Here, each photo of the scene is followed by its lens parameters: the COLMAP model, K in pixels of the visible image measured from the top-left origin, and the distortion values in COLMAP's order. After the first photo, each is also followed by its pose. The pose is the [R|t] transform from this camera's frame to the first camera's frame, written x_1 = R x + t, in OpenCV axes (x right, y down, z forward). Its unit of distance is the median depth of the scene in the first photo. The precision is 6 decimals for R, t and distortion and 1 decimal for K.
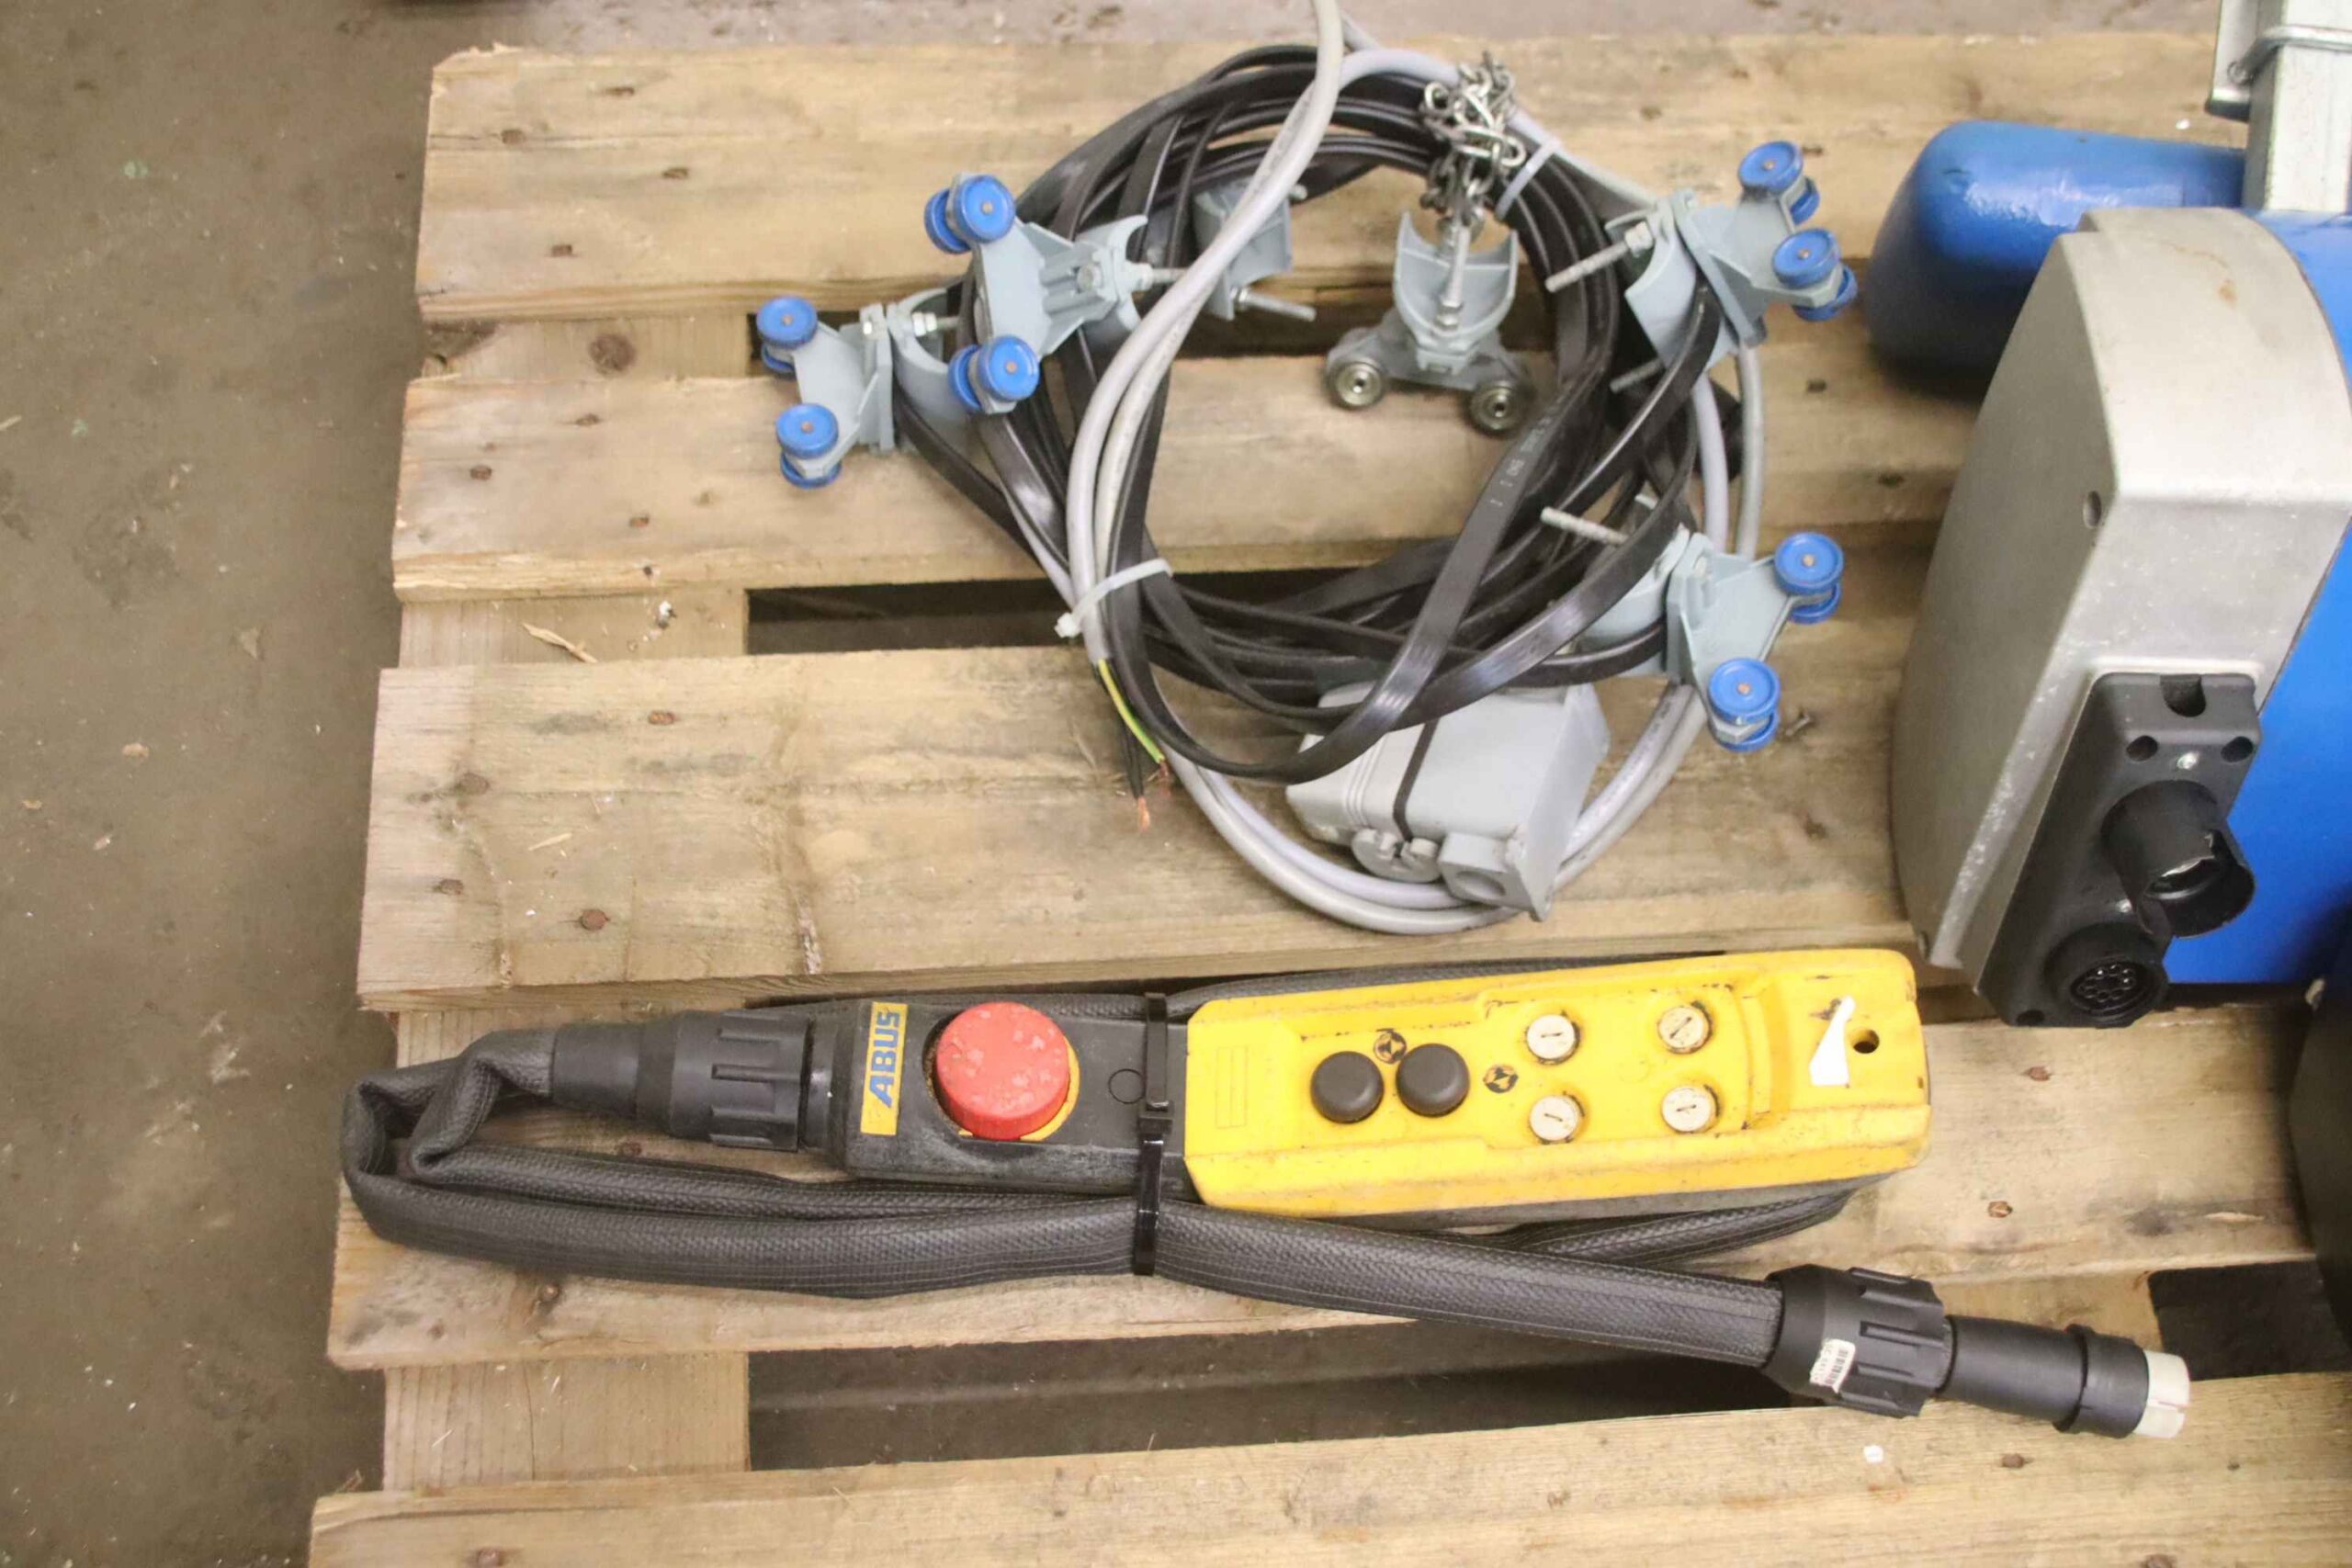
lens RADIAL K [[2561.0, 0, 1176.0], [0, 2561.0, 784.0], [0, 0, 1]] dist [-0.087584, 0.128838]
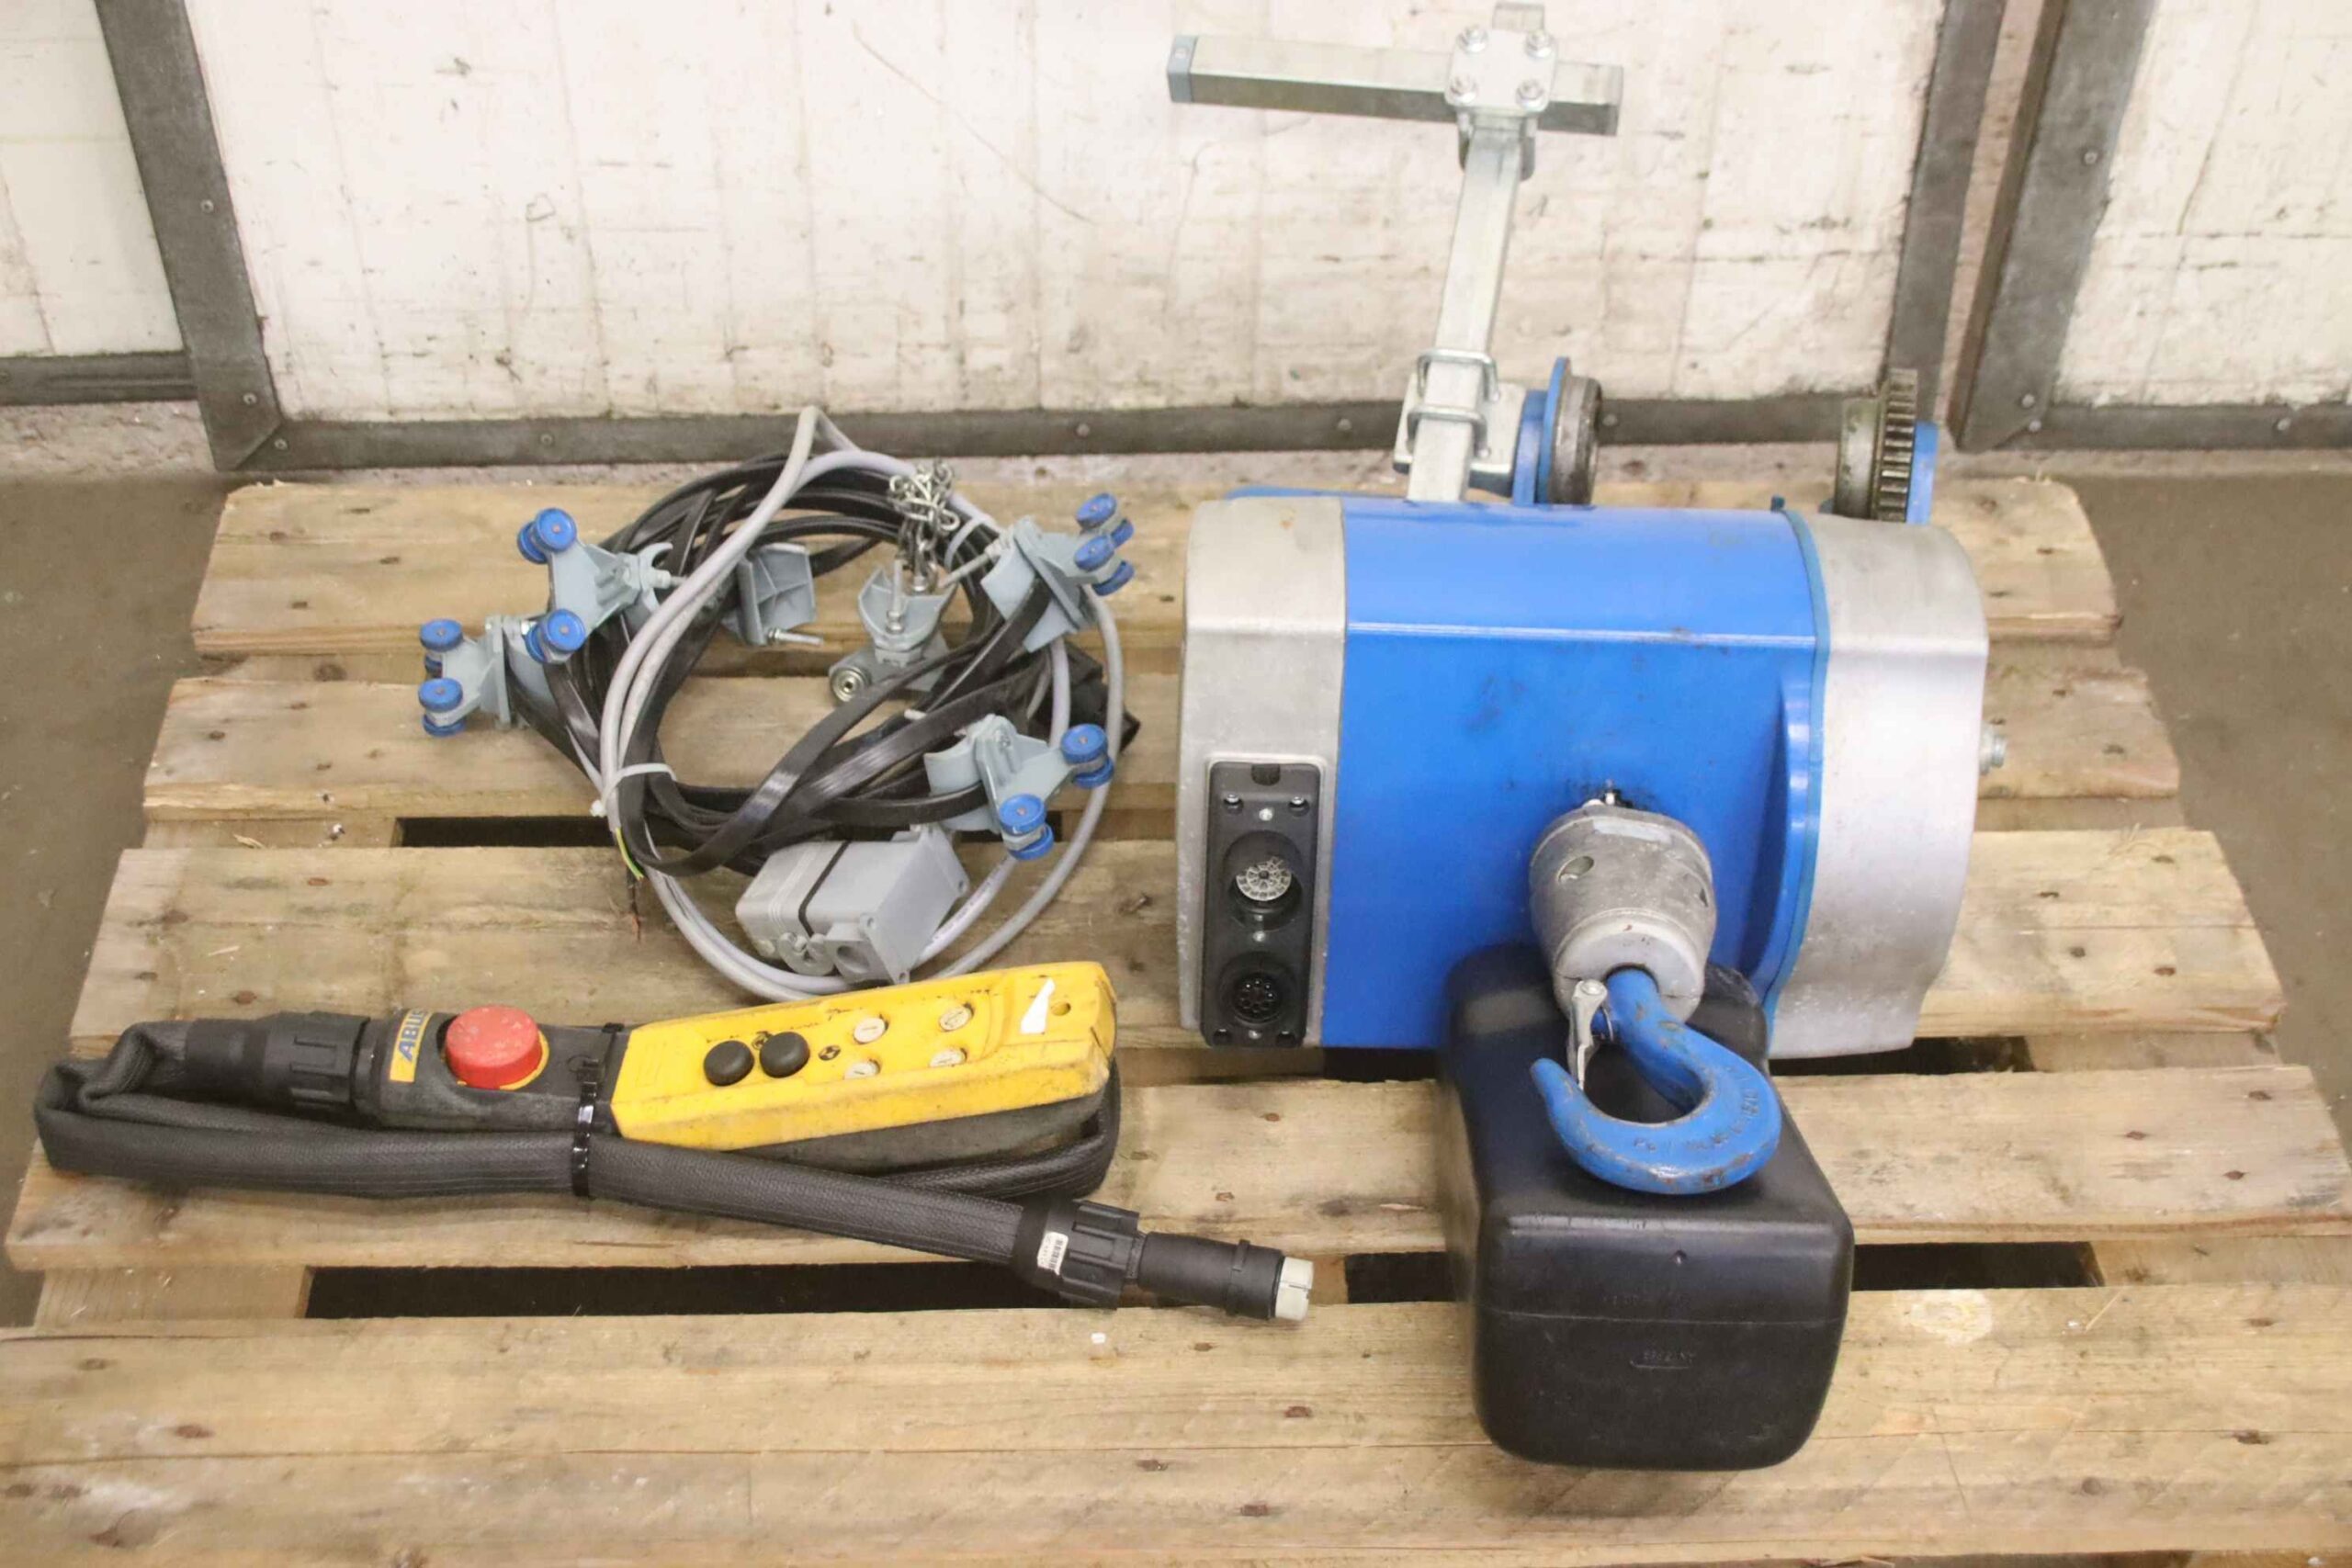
lens RADIAL K [[3078.1, 0, 1176.0], [0, 3078.1, 784.0], [0, 0, 1]] dist [-0.029271, 0.267403]
pose [[0.998847, 0.002032, -0.047962, 0.367311], [-0.017101, 0.948622, -0.315950, 0.468699], [0.044856, 0.316406, 0.947563, -0.630717]]
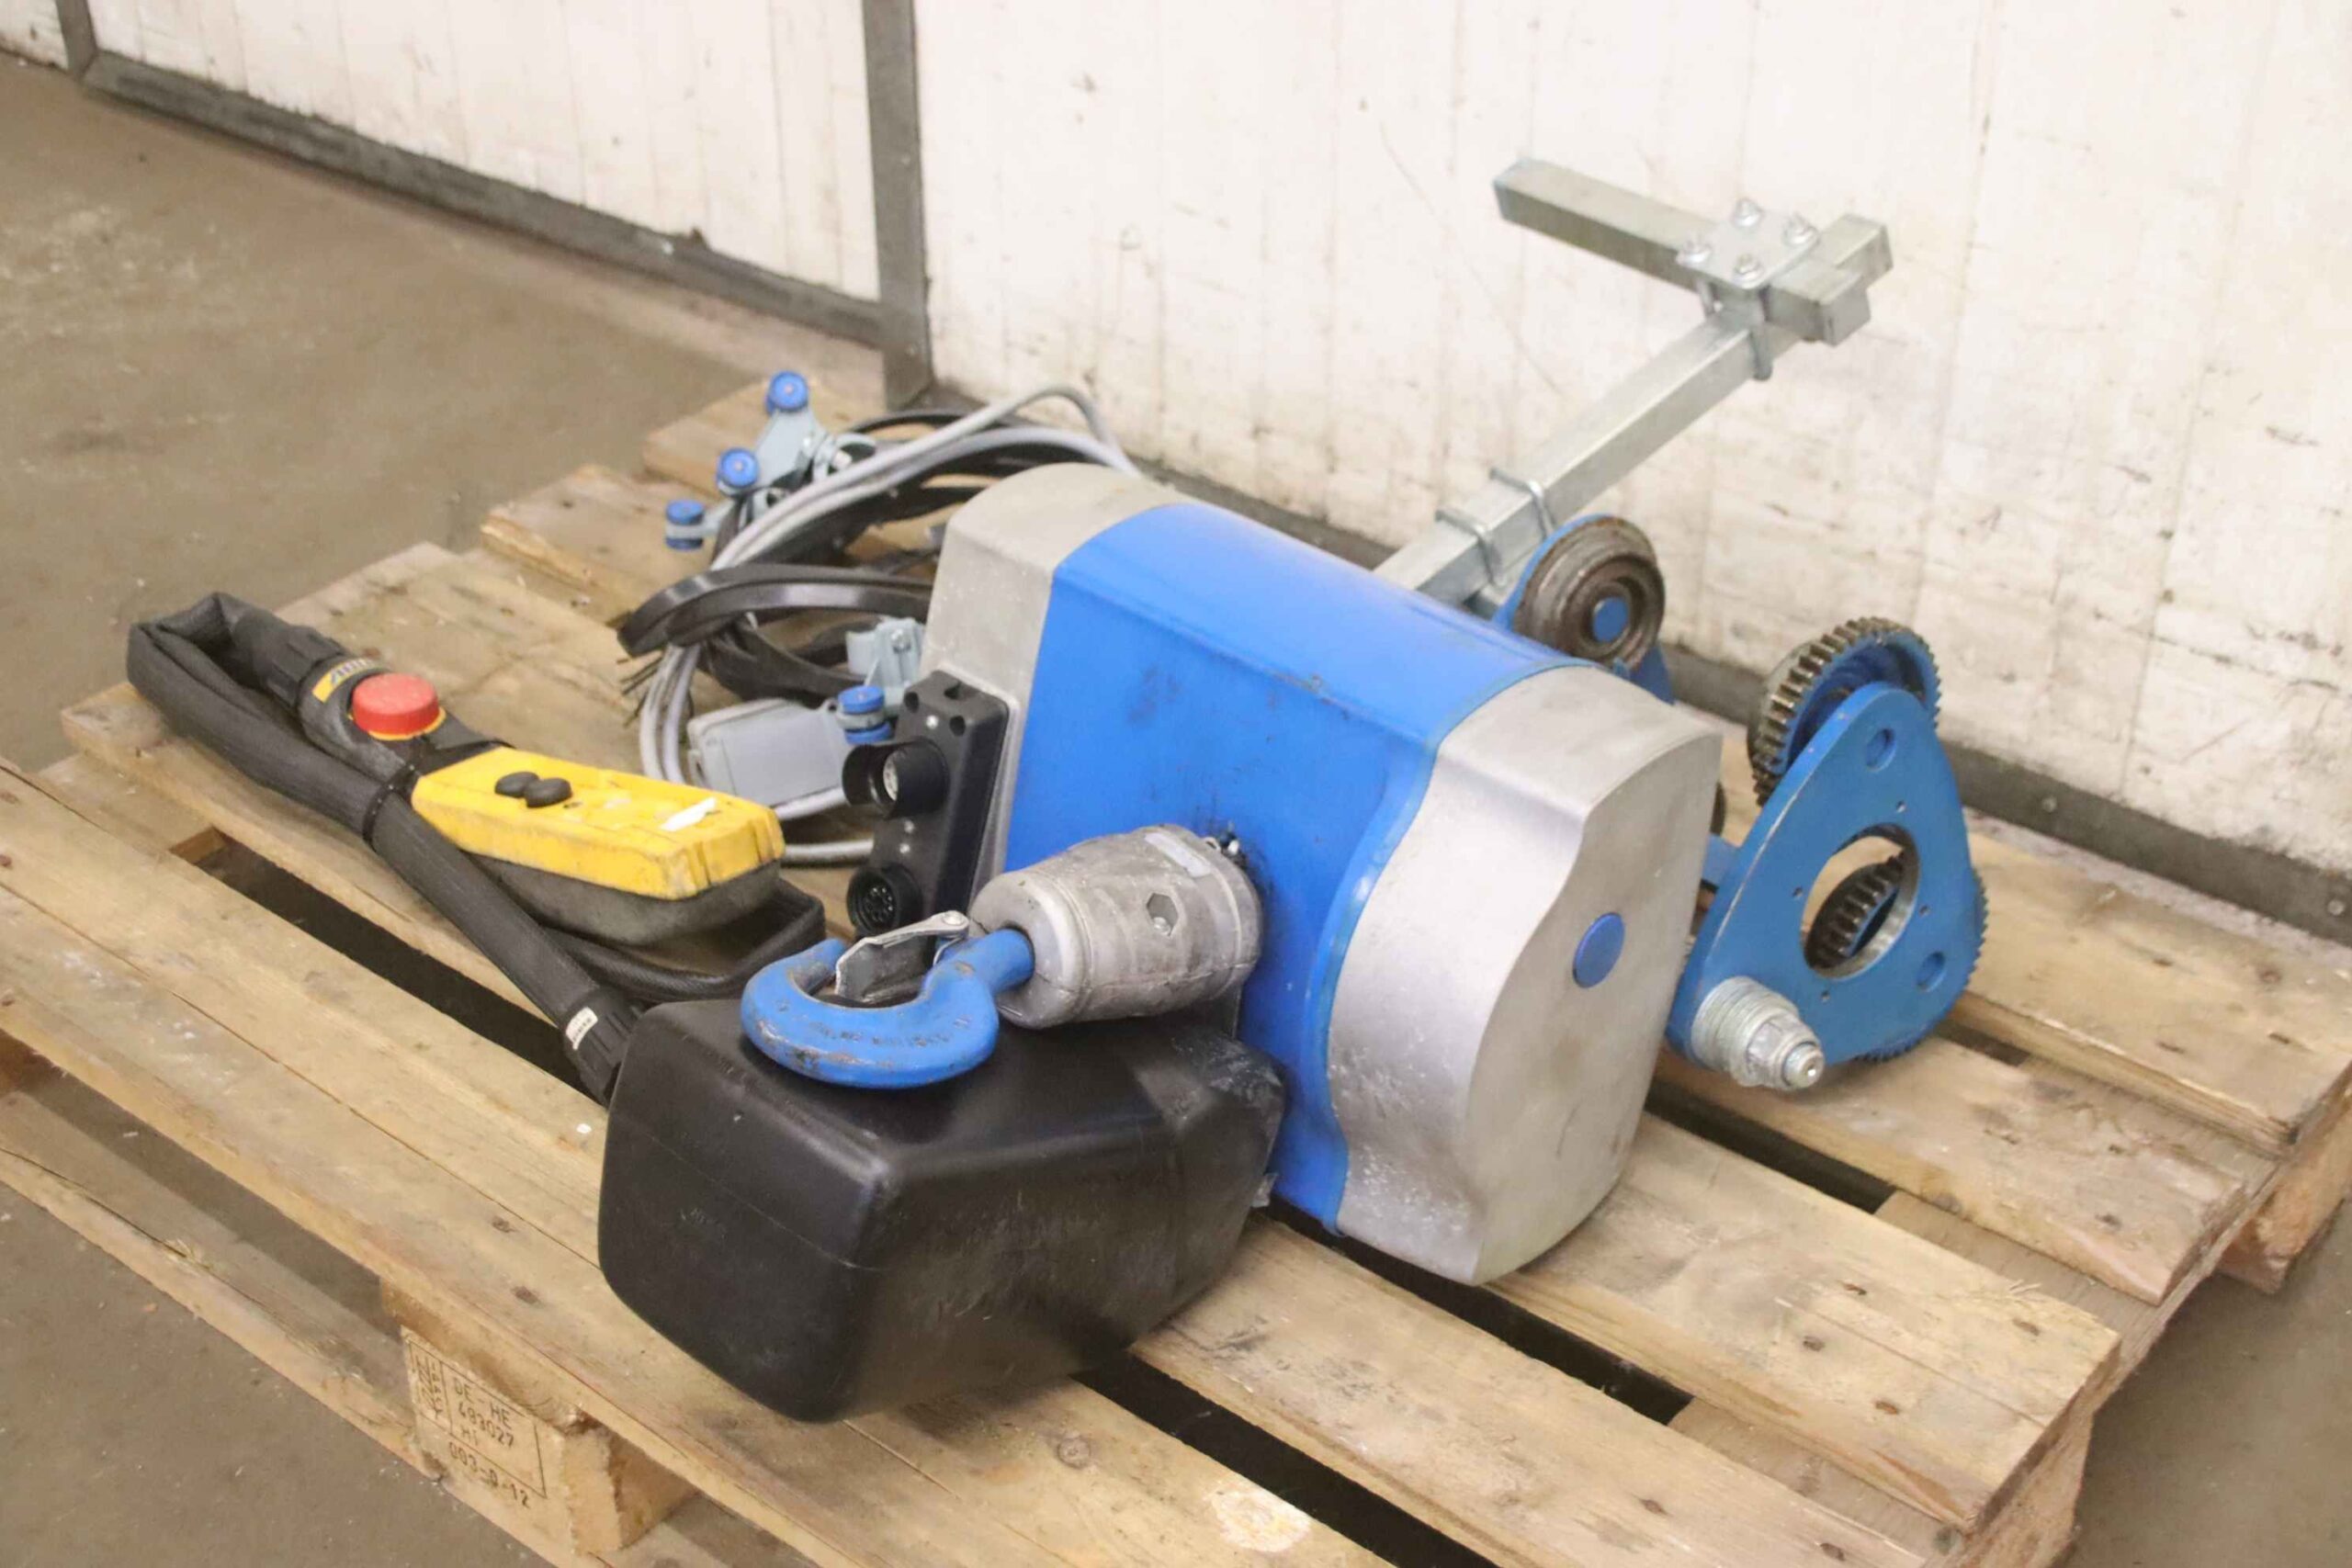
lens RADIAL K [[3234.8, 0, 1176.0], [0, 3234.8, 784.0], [0, 0, 1]] dist [-0.020834, 0.310239]
pose [[0.714403, 0.320259, -0.622144, 1.446667], [-0.592706, 0.749544, -0.294760, 0.420495], [0.371925, 0.579326, 0.725295, -0.265751]]
